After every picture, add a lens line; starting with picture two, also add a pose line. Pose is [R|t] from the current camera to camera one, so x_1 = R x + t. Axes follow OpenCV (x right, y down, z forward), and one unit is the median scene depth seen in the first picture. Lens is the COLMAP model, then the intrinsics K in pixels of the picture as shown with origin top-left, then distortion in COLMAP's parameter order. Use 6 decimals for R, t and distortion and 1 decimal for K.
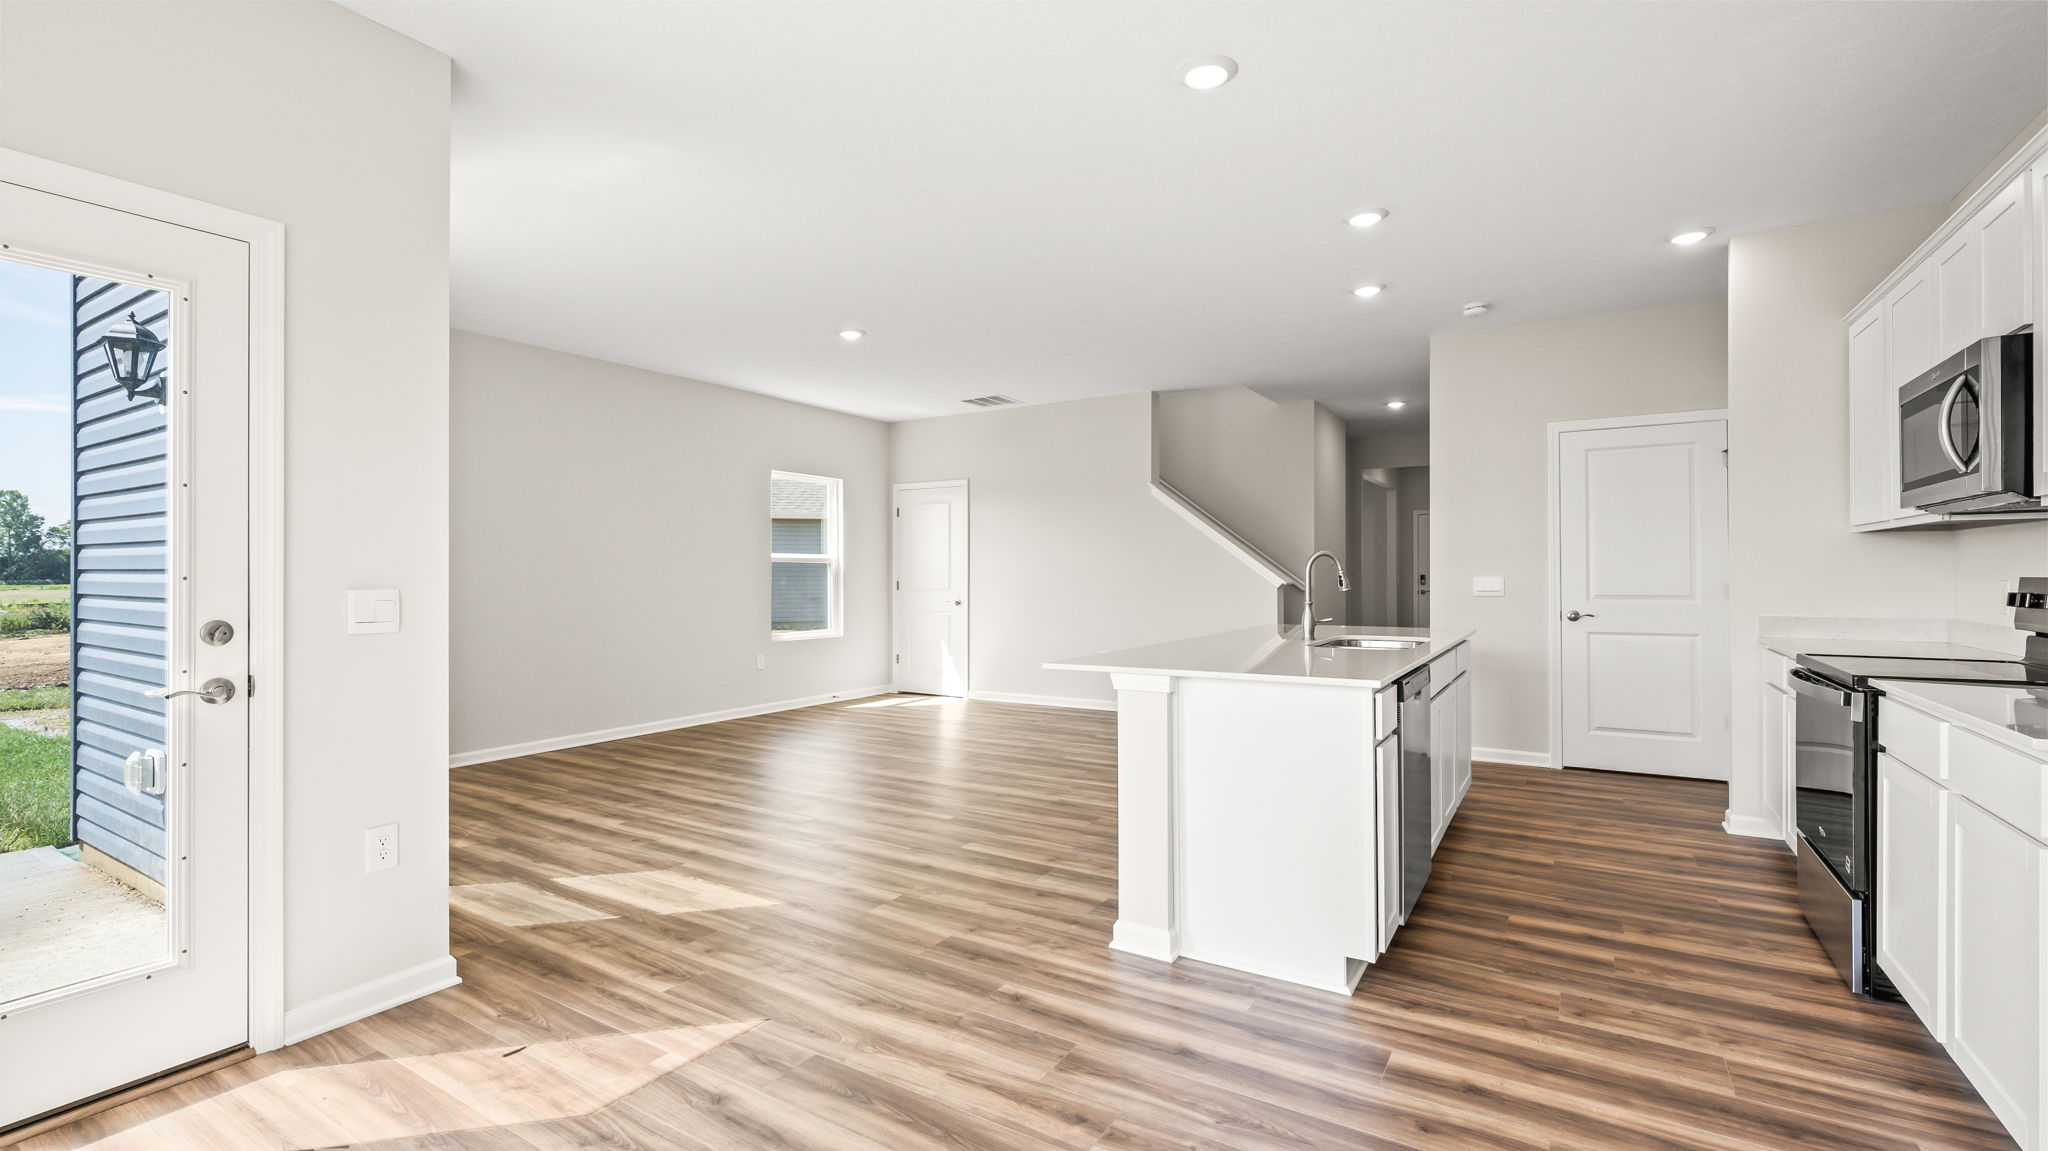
lens RADIAL K [[893.8, 0, 1028.3], [0, 893.8, 570.5], [0, 0, 1]] dist [0.001491, 0.000240]
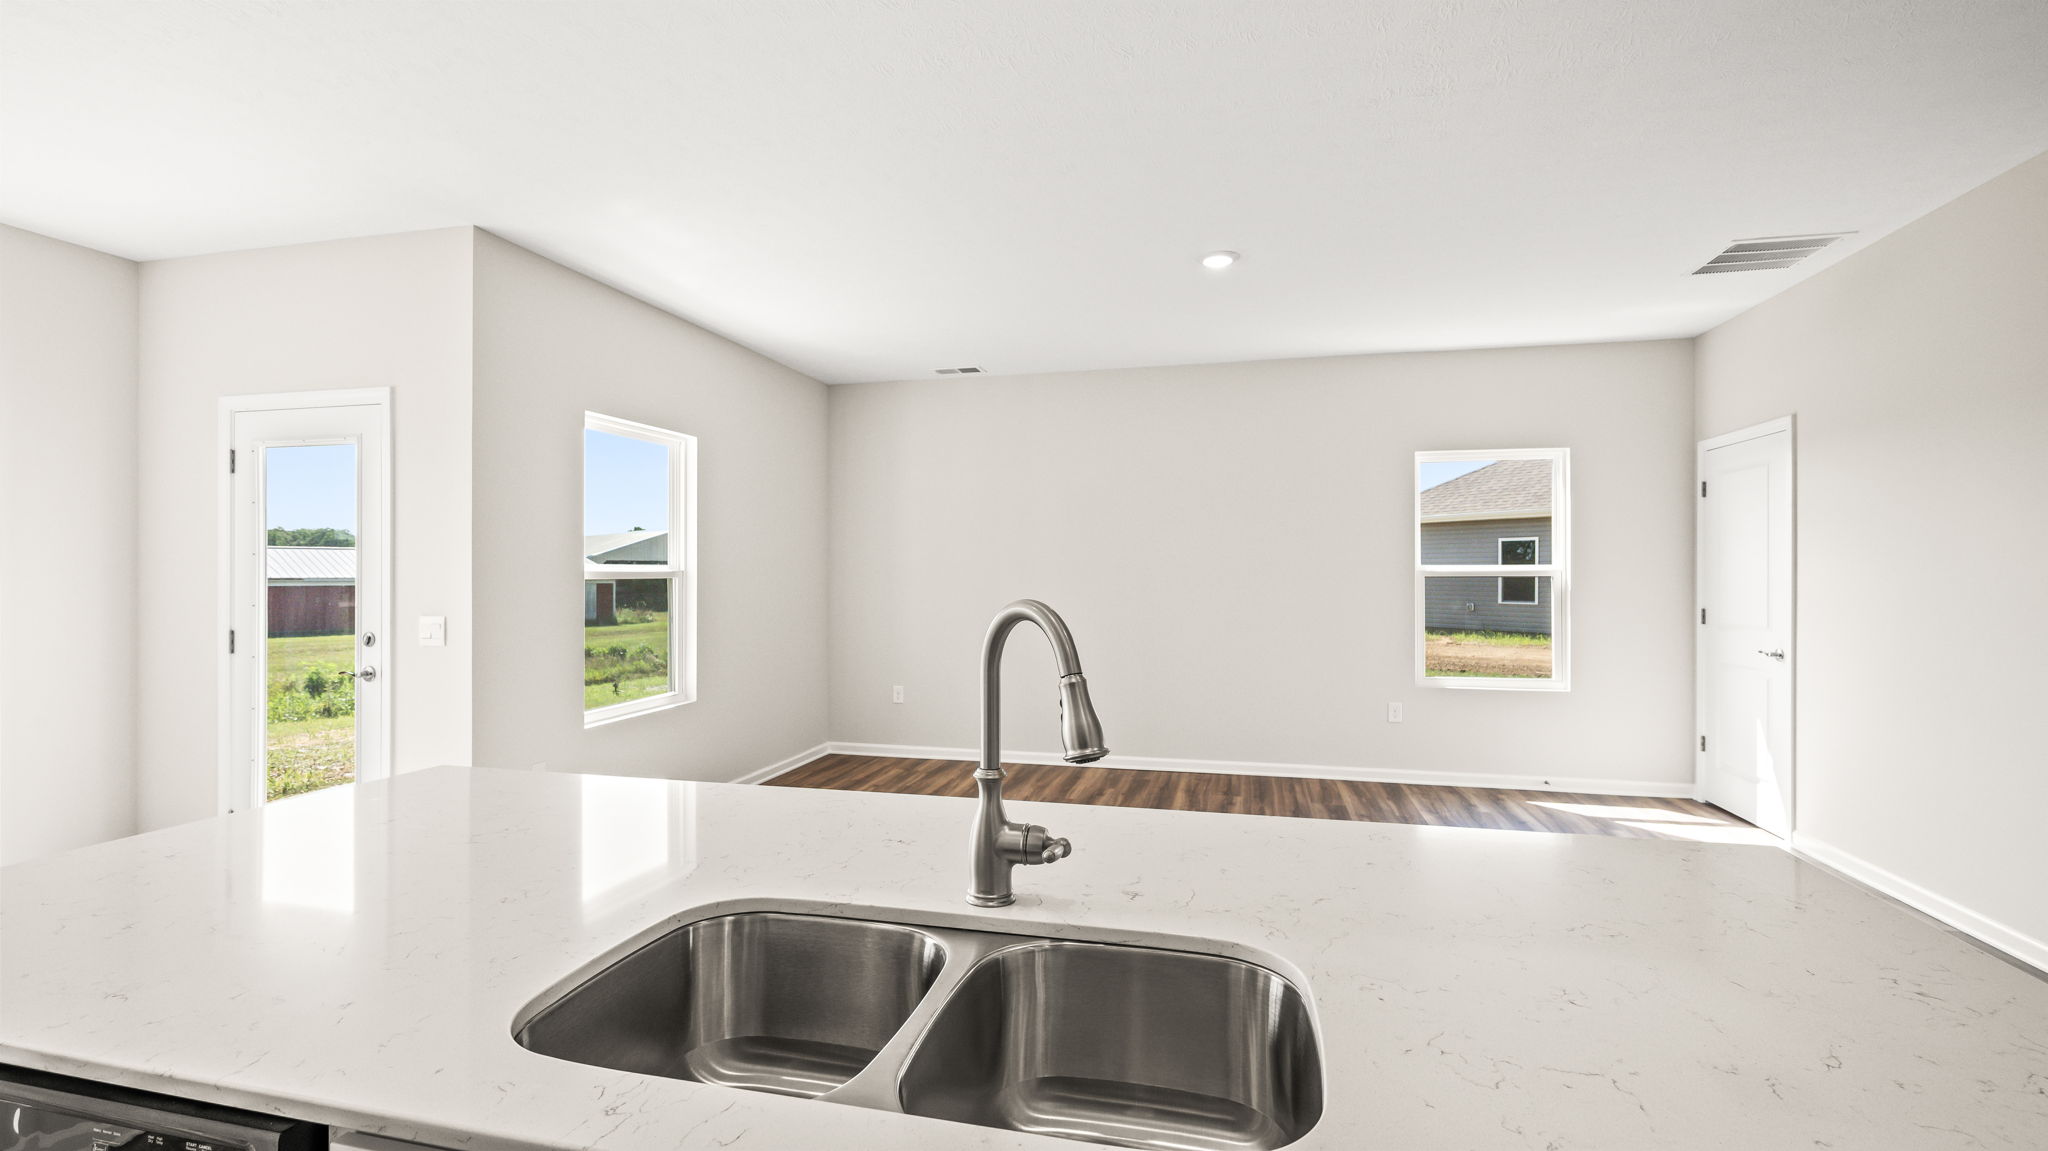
lens RADIAL K [[893.8, 0, 1028.3], [0, 893.8, 570.5], [0, 0, 1]] dist [0.001491, 0.000240]
pose [[0.316069, -0.002074, -0.948734, 0.294426], [0.003062, 0.999995, -0.001166, -0.014842], [0.948731, -0.002537, 0.316074, 0.448626]]
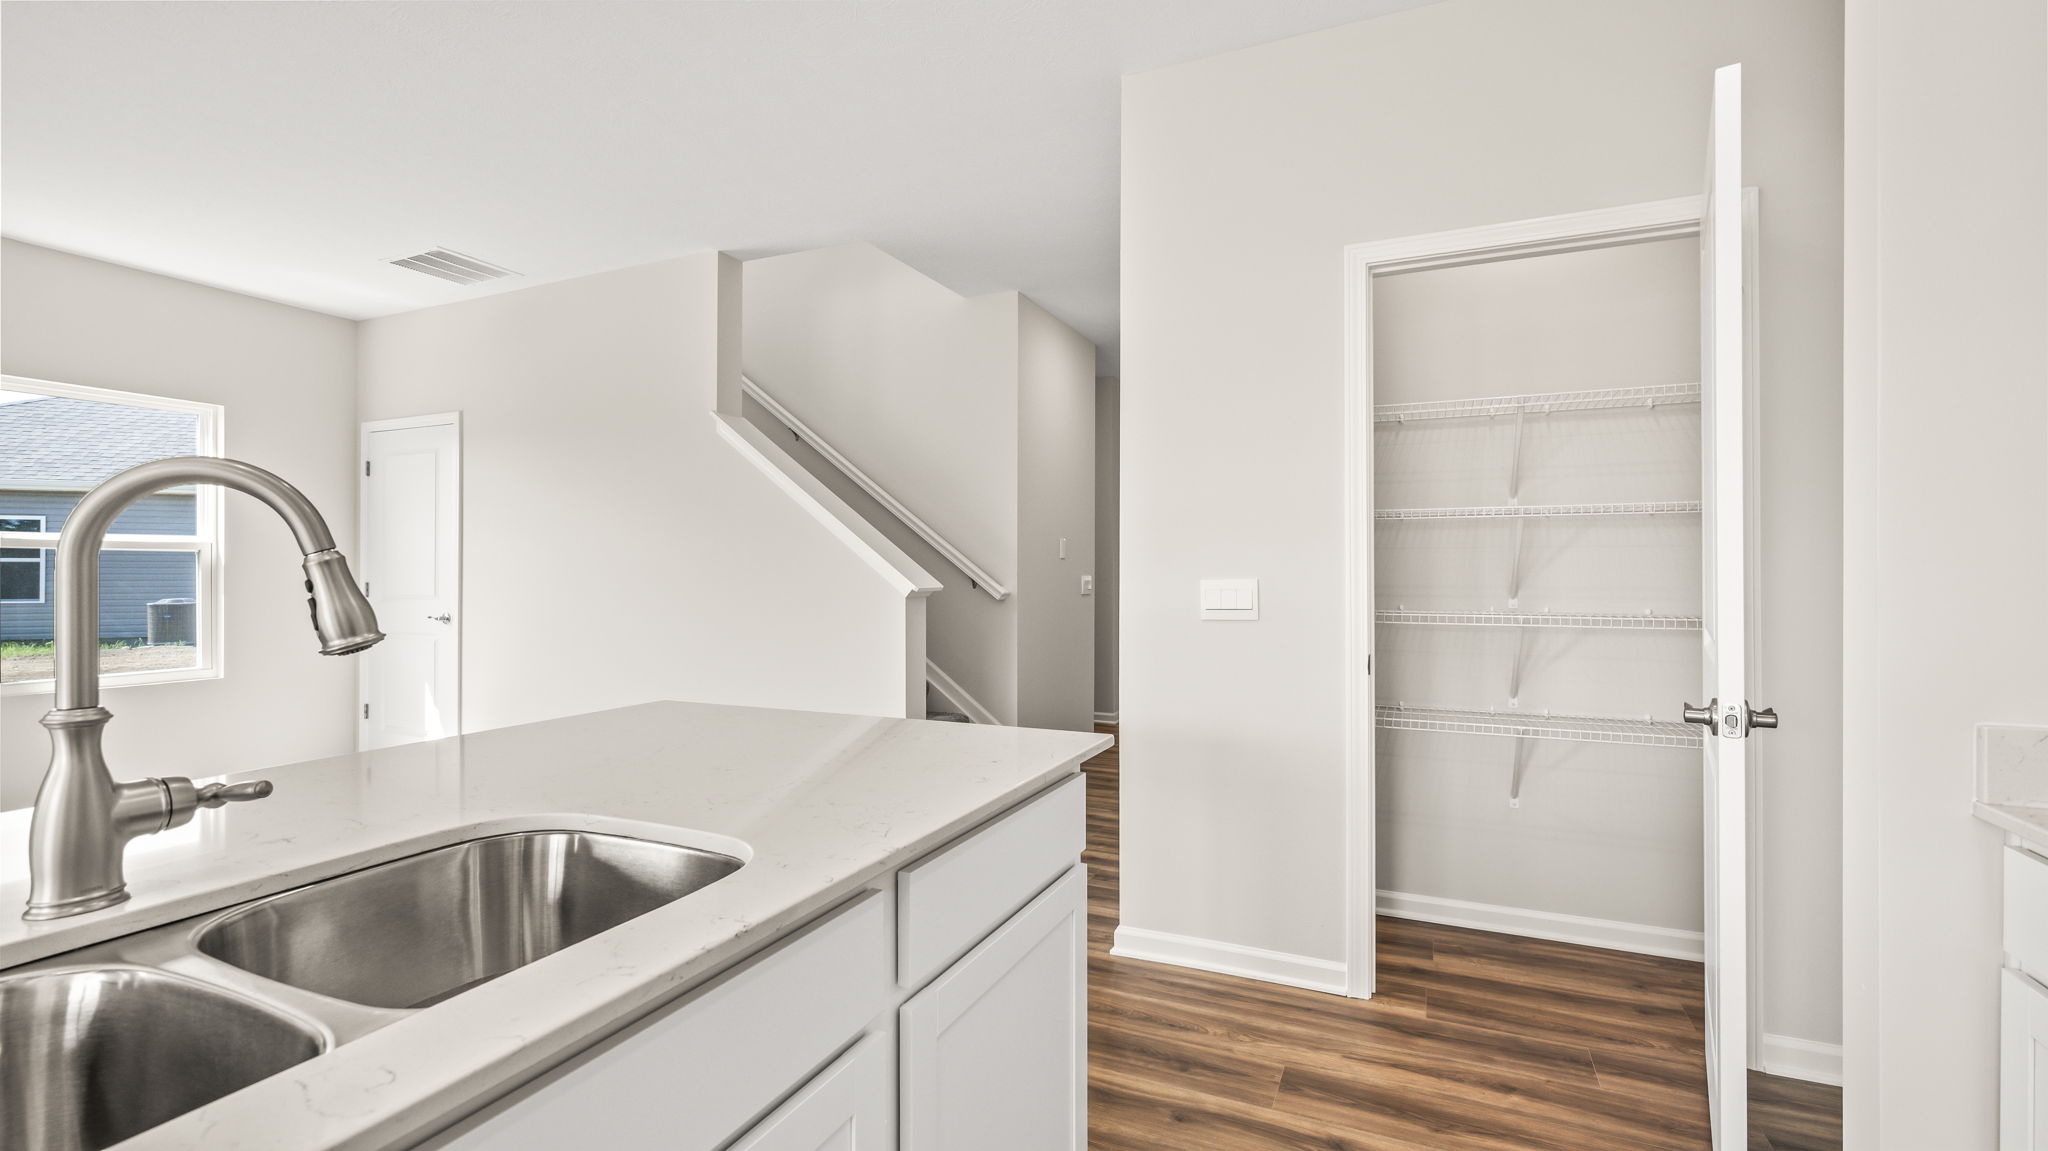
lens RADIAL K [[893.8, 0, 1028.3], [0, 893.8, 570.5], [0, 0, 1]] dist [0.001491, 0.000240]
pose [[0.991533, 0.002719, 0.129827, 0.243303], [-0.002894, 0.999995, 0.001163, 0.001832], [-0.129823, -0.001529, 0.991536, 0.381036]]
